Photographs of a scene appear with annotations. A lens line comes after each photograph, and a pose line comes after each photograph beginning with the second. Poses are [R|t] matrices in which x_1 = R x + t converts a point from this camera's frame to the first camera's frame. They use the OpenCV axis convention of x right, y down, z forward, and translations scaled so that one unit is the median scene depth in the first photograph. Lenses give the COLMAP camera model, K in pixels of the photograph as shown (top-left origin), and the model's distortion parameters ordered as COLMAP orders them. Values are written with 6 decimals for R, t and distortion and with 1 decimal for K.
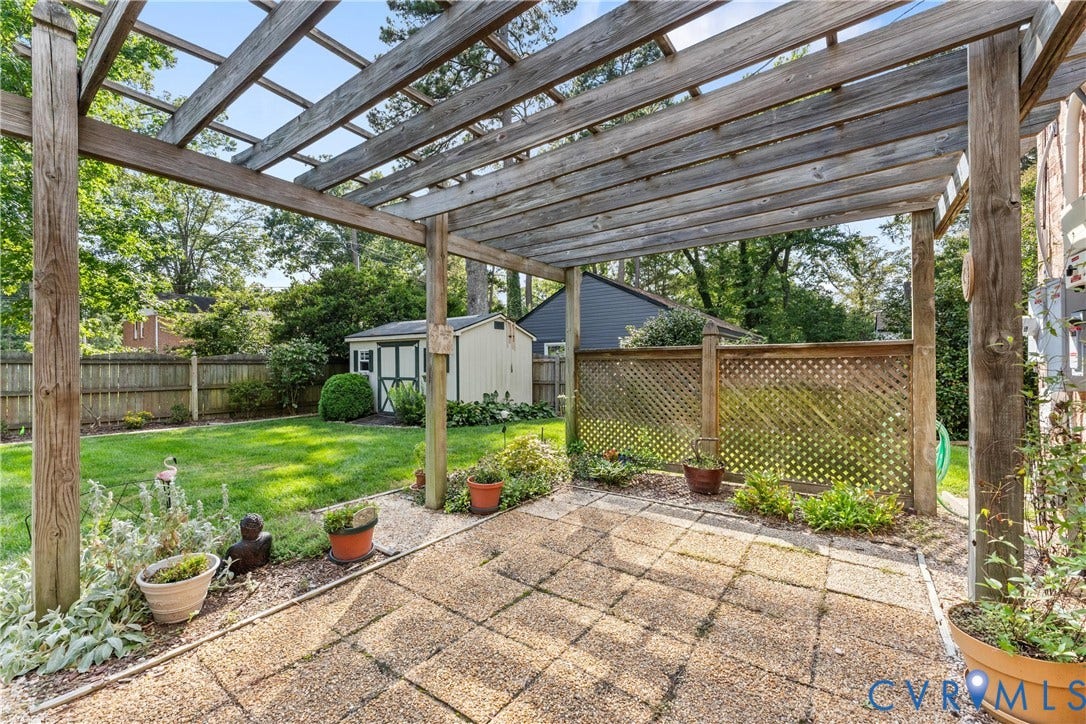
lens RADIAL K [[431.3, 0, 546.2], [0, 431.3, 363.5], [0, 0, 1]] dist [-0.002417, -0.000418]
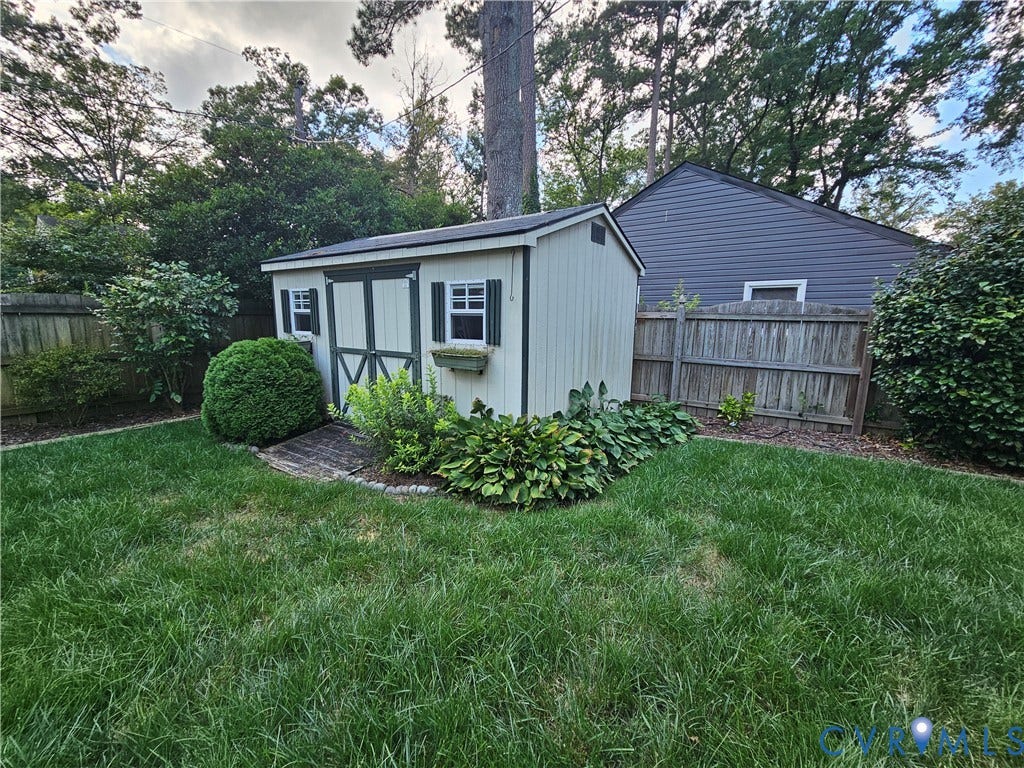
lens RADIAL K [[417.3, 0, 510.7], [0, 417.3, 386.5], [0, 0, 1]] dist [-0.004576, -0.000363]
pose [[0.999770, 0.017703, -0.012145, -0.186959], [-0.015418, 0.985736, 0.167594, -0.005353], [0.014939, -0.167368, 0.985781, 0.547453]]
